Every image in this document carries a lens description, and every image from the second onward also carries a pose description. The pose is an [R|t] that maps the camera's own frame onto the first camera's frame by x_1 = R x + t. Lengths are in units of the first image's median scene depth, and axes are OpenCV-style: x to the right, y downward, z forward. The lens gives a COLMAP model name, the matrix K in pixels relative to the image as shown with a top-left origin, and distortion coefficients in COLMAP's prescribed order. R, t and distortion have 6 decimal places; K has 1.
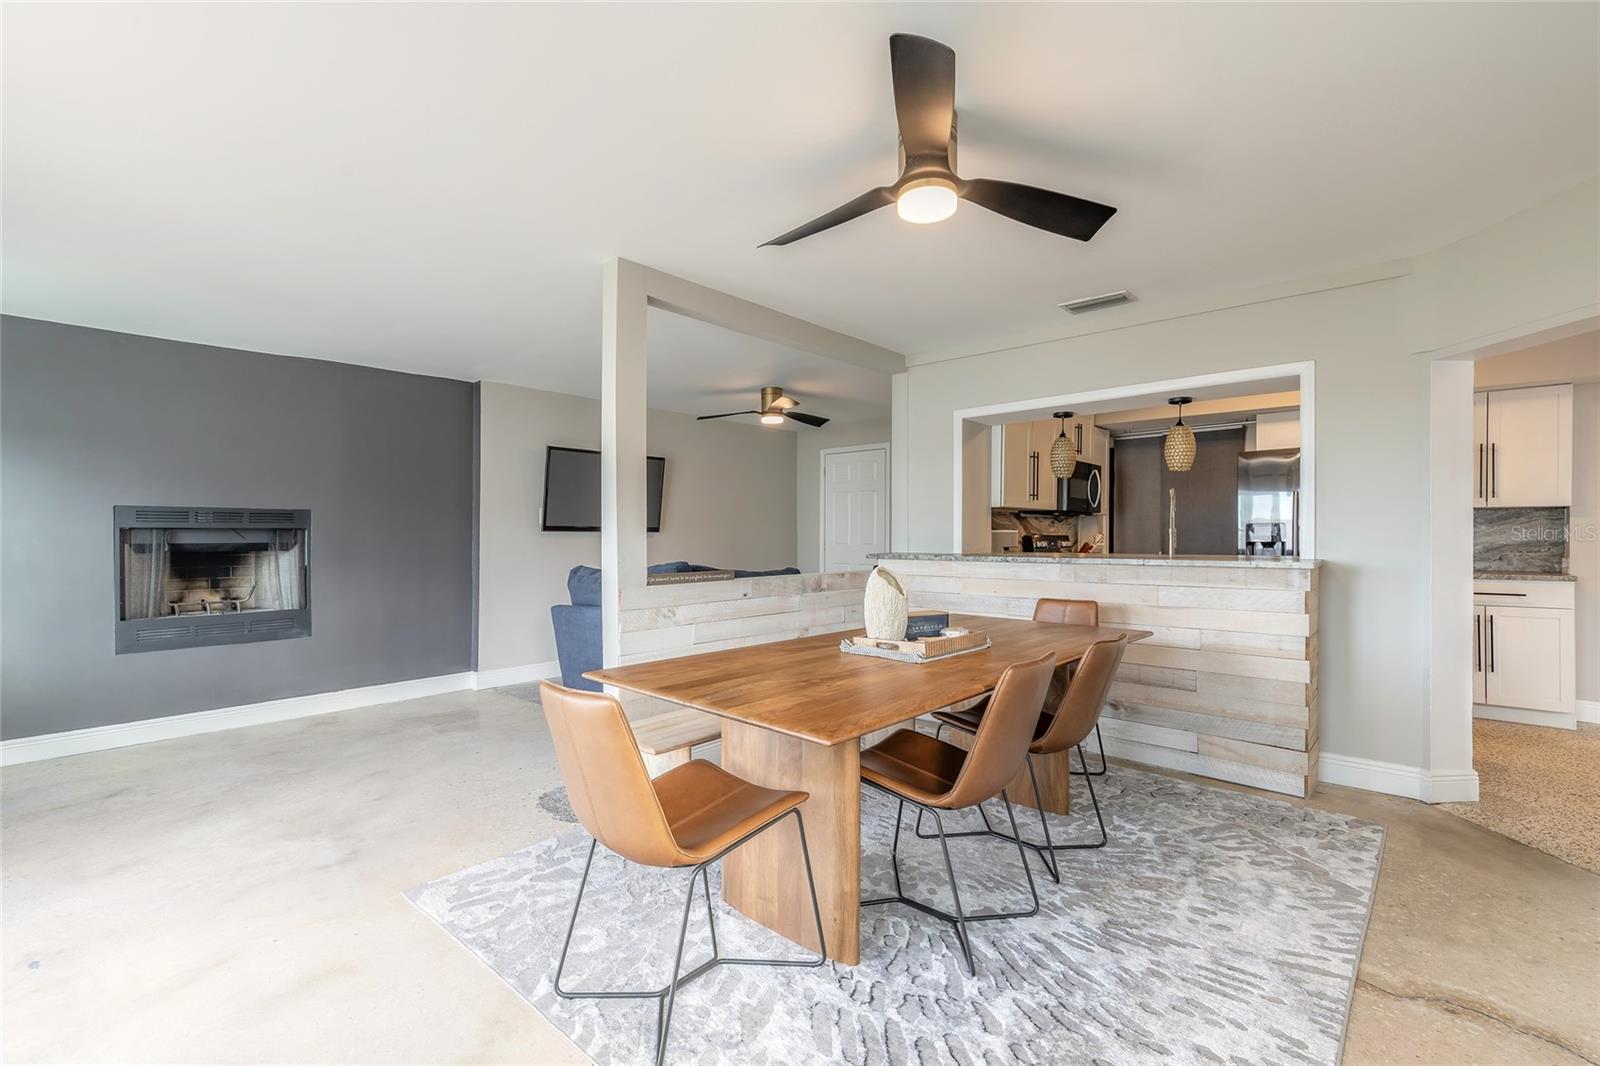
lens RADIAL K [[715.7, 0, 795.3], [0, 715.7, 538.1], [0, 0, 1]] dist [0.004421, -0.000502]
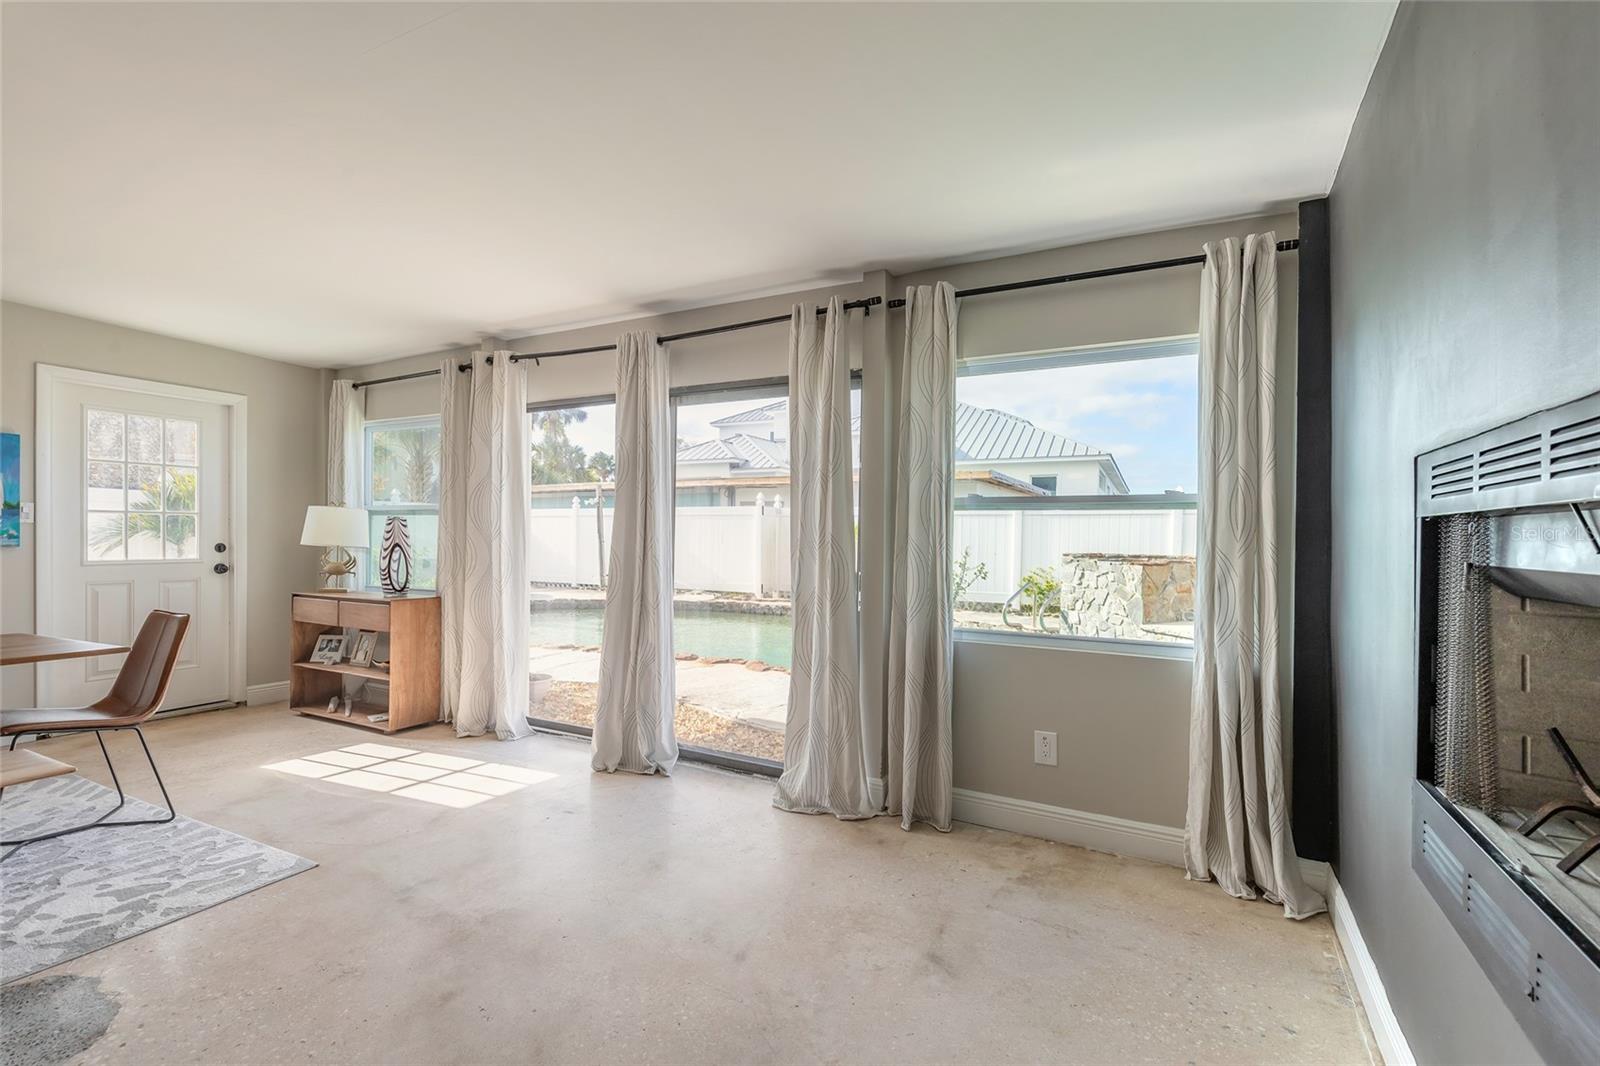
lens RADIAL K [[725.1, 0, 792.3], [0, 725.1, 534.2], [0, 0, 1]] dist [0.008959, -0.000938]
pose [[-0.967994, -0.008534, -0.250829, -0.600742], [-0.009524, 0.999951, 0.002736, -0.004599], [0.250793, 0.005037, -0.968028, 1.397987]]
